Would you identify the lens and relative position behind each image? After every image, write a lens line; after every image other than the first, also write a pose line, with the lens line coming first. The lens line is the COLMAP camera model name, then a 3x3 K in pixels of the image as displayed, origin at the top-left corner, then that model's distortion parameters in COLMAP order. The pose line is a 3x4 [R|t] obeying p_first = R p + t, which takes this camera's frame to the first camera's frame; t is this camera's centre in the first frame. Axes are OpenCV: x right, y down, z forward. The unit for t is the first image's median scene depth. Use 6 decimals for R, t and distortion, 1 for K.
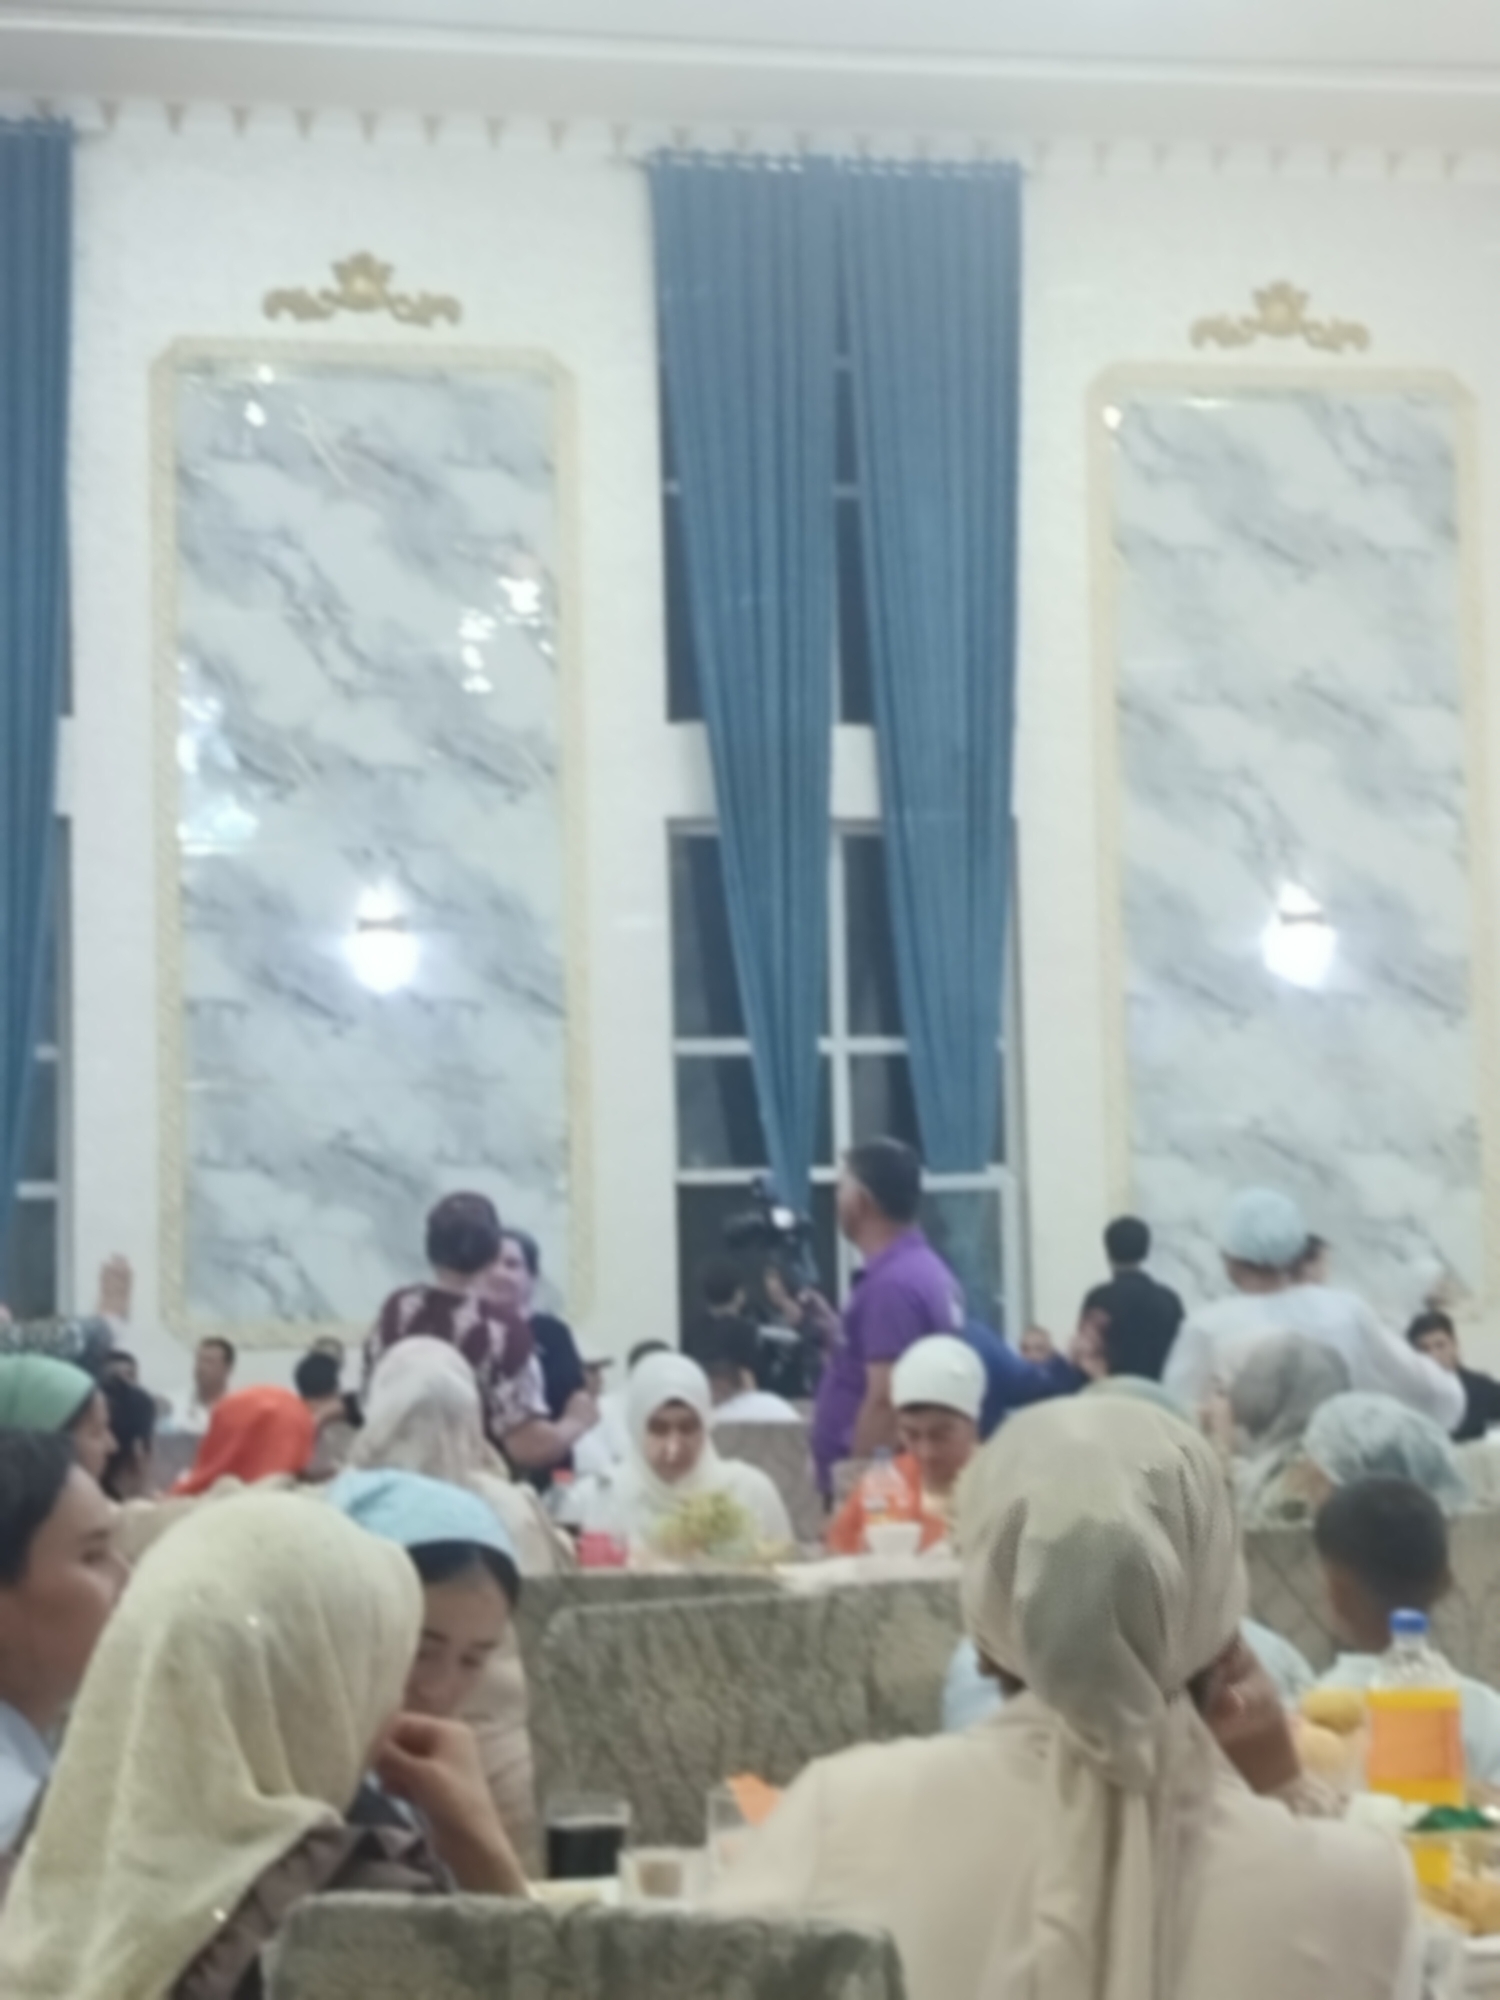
lens RADIAL K [[4198.5, 0, 696.3], [0, 4198.5, 1029.3], [0, 0, 1]] dist [0.236677, -0.053999]
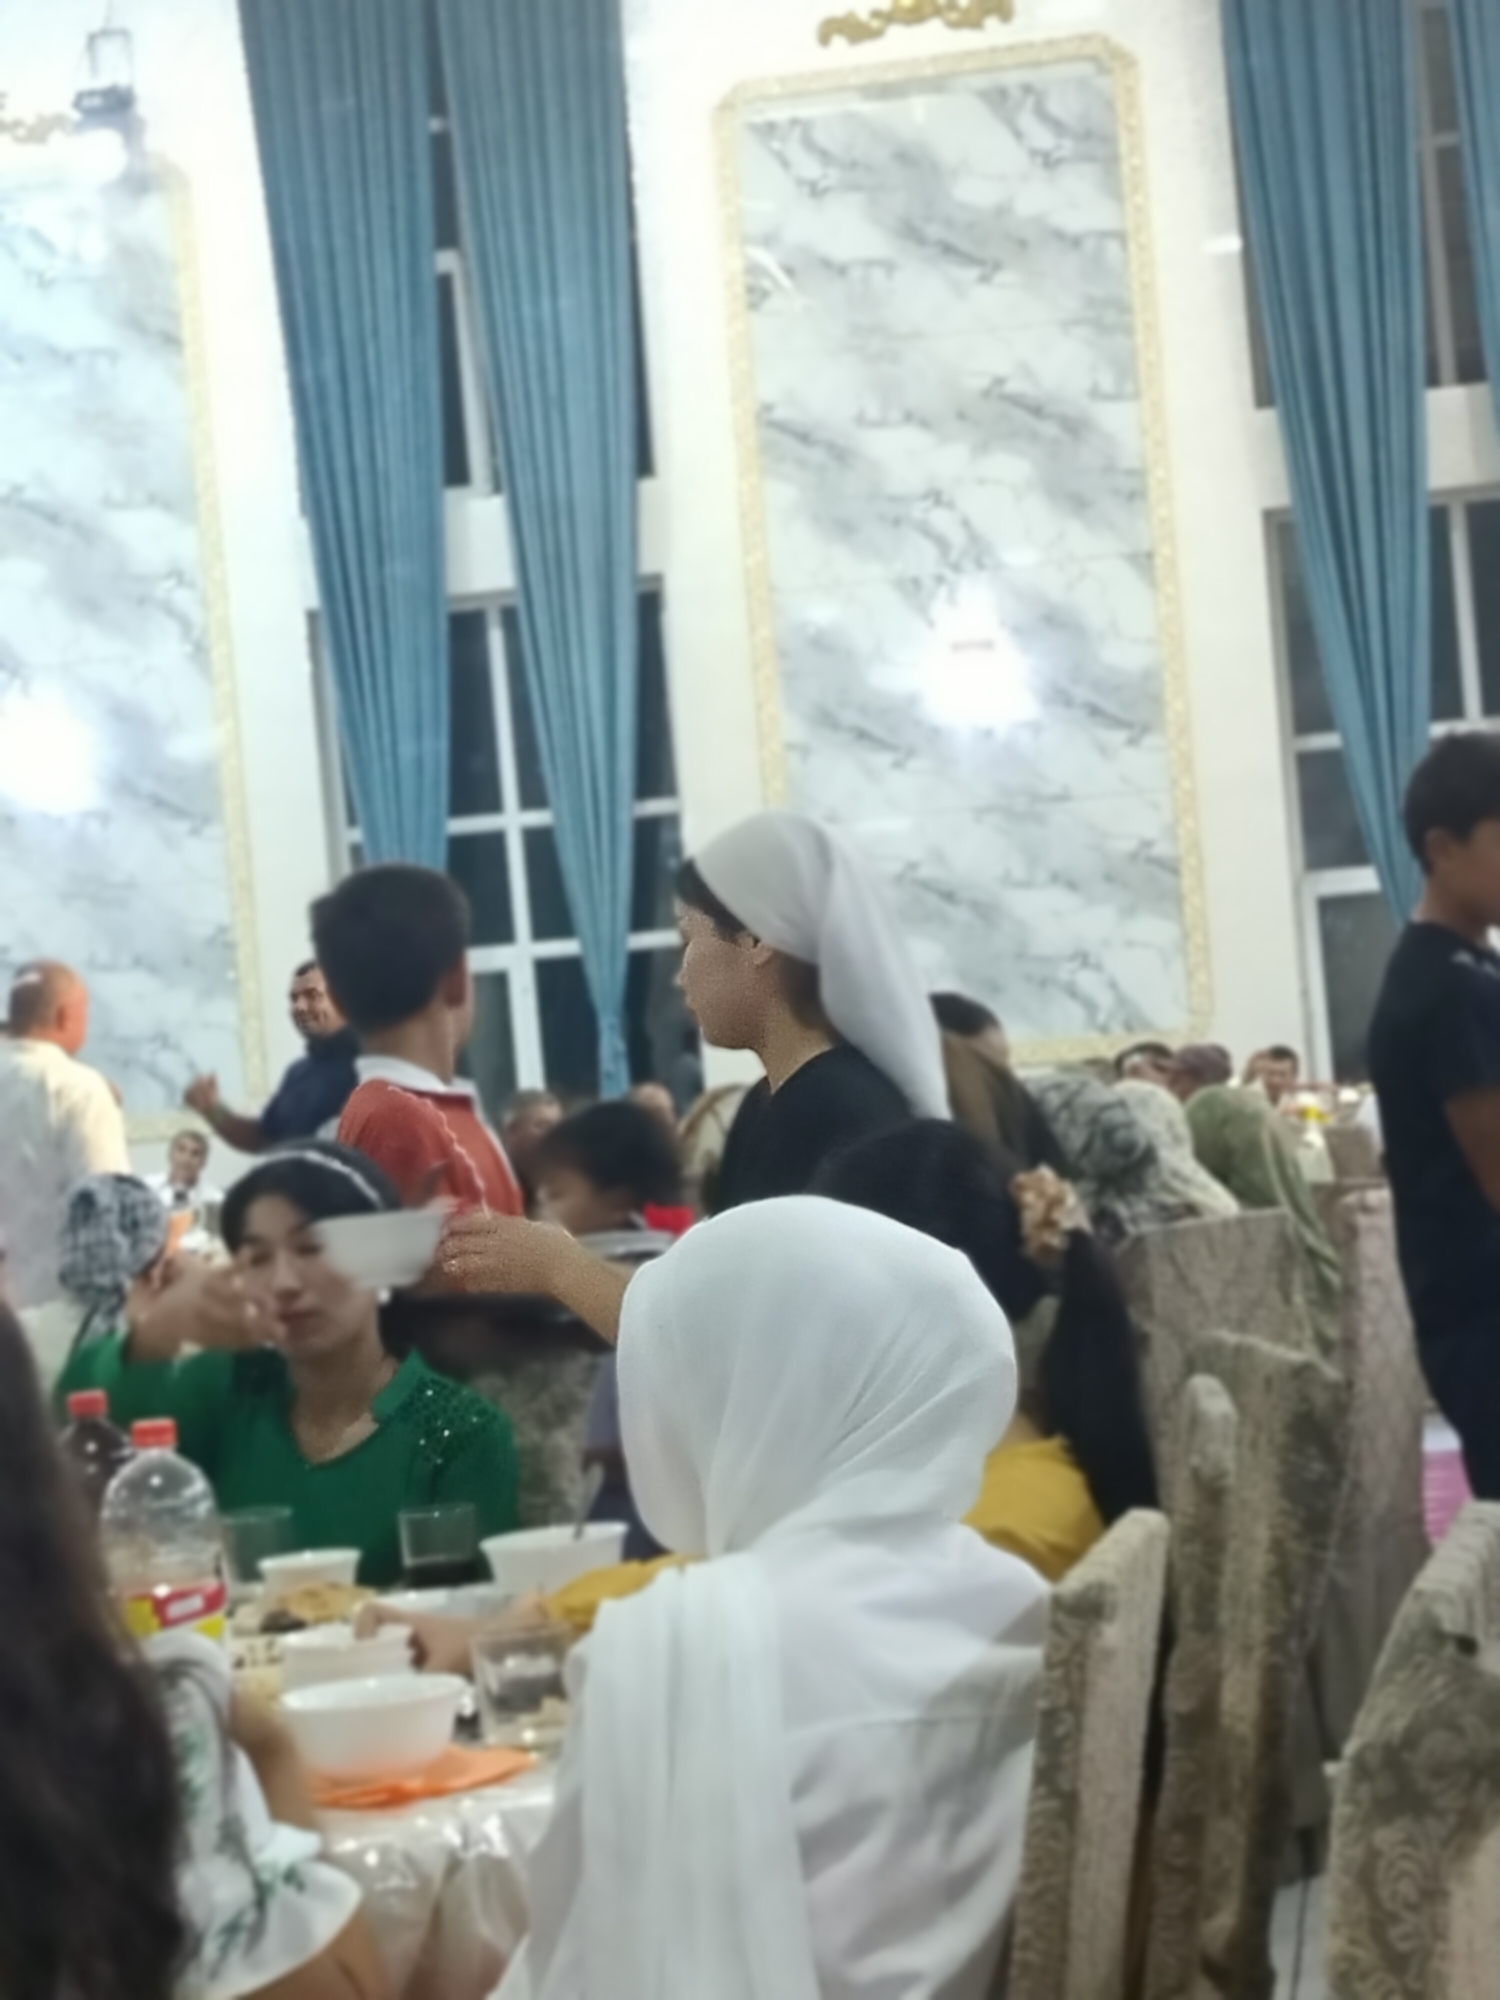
lens RADIAL K [[4167.9, 0, 750.6], [0, 4167.9, 1048.4], [0, 0, 1]] dist [0.244665, -0.613334]
pose [[0.922758, -0.056319, -0.381244, 0.445001], [0.088427, 0.993812, 0.067218, -0.003644], [0.375099, -0.095738, 0.922028, 0.100943]]
